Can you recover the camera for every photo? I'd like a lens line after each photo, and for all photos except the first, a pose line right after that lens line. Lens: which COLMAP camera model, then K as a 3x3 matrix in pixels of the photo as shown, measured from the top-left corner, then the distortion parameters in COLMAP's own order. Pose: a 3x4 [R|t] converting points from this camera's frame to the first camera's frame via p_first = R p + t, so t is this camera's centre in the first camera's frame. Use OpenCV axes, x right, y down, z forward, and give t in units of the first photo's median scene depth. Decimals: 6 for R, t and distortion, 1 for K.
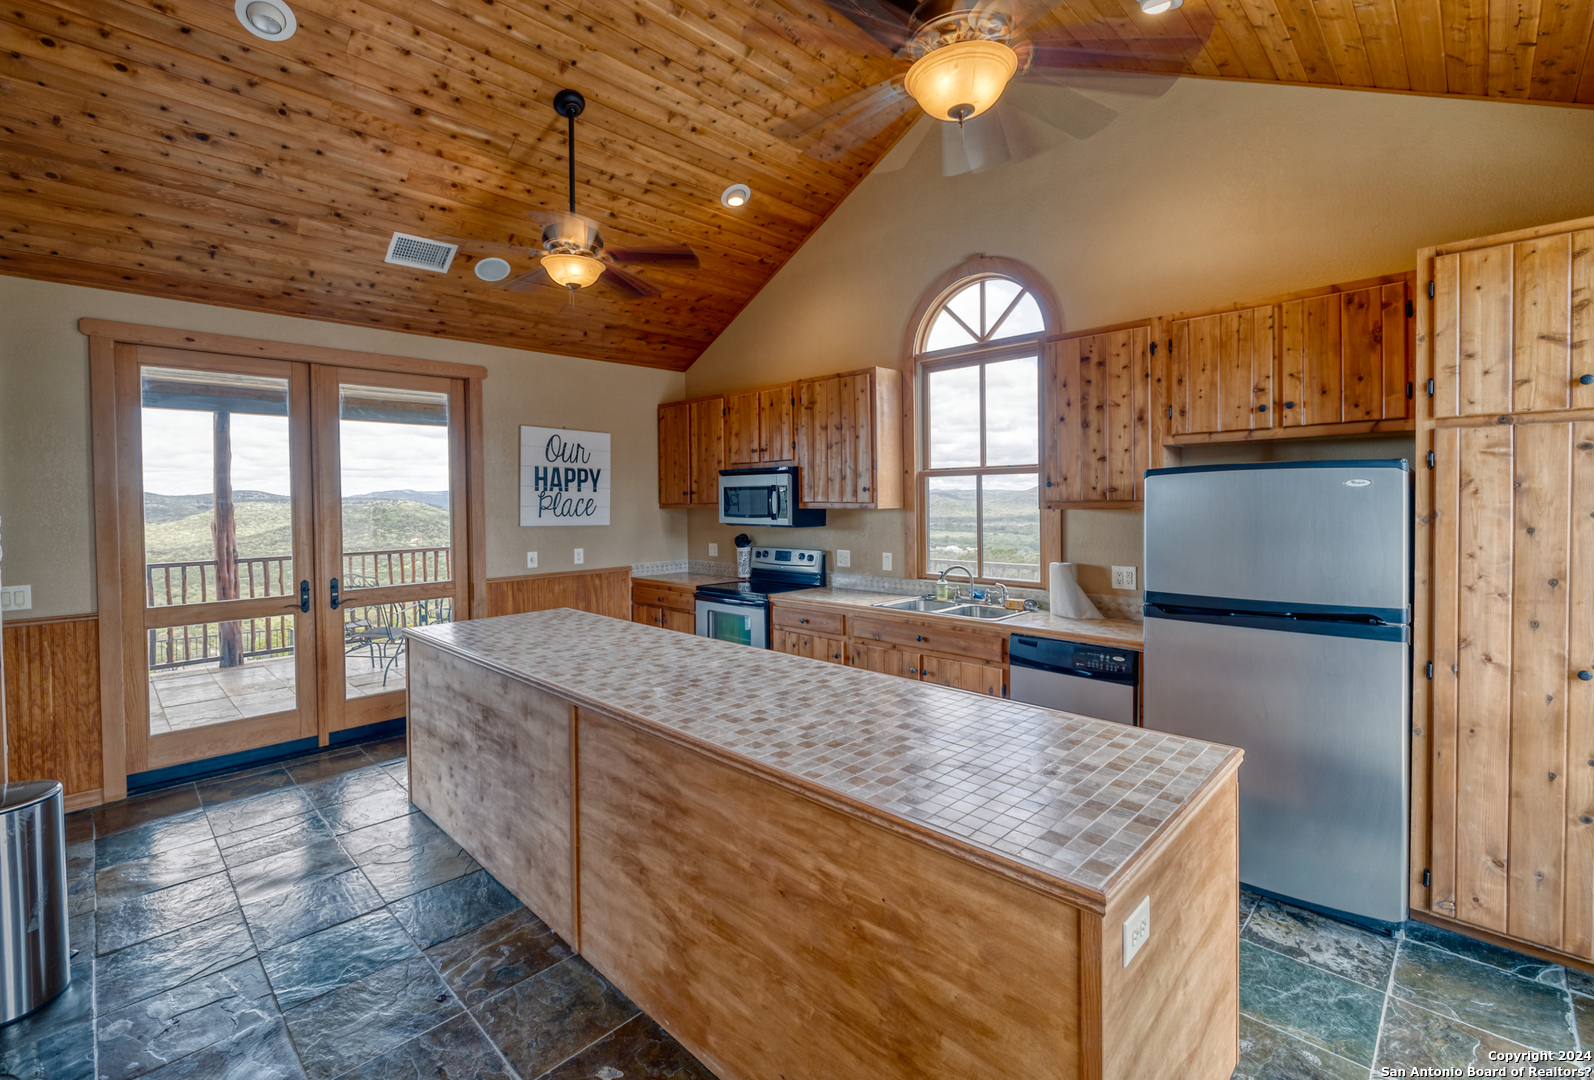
lens RADIAL K [[698.1, 0, 827.7], [0, 698.1, 503.6], [0, 0, 1]] dist [0.003744, 0.000313]
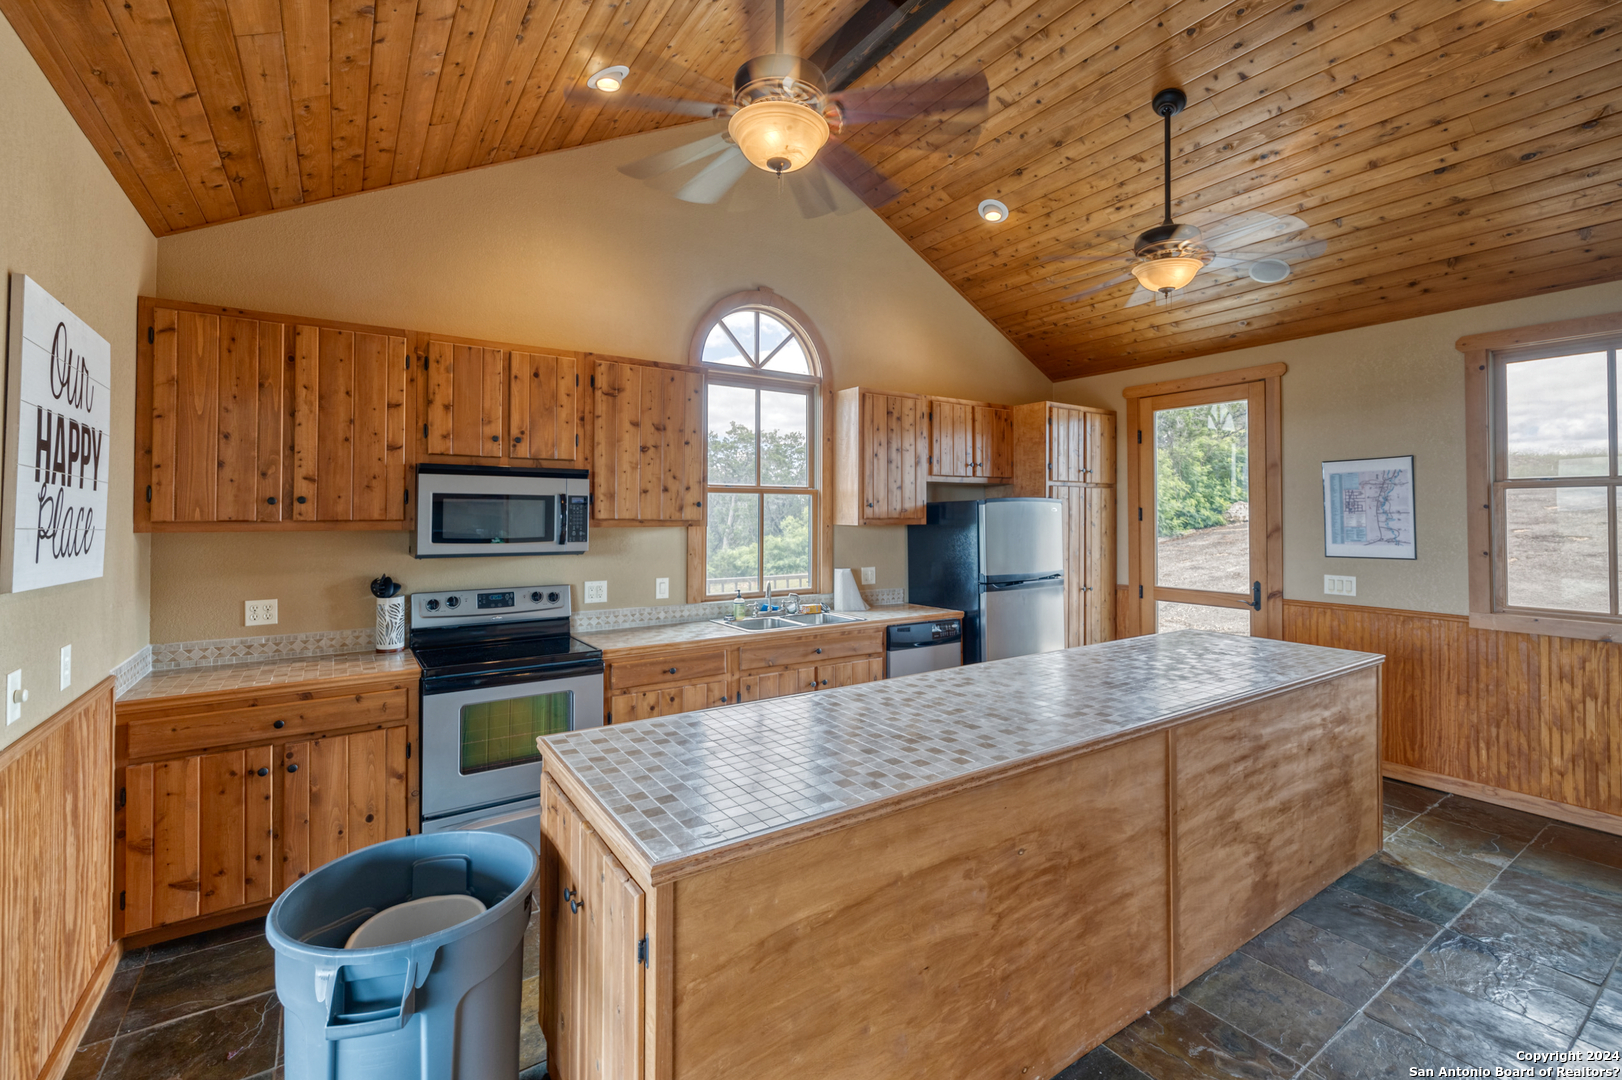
lens RADIAL K [[689.5, 0, 773.0], [0, 689.5, 509.4], [0, 0, 1]] dist [-0.003177, -0.000270]
pose [[0.254791, 0.018508, 0.966819, -0.659428], [0.004361, 0.999785, -0.020288, 0.003067], [-0.966986, 0.009386, 0.254655, 0.603248]]
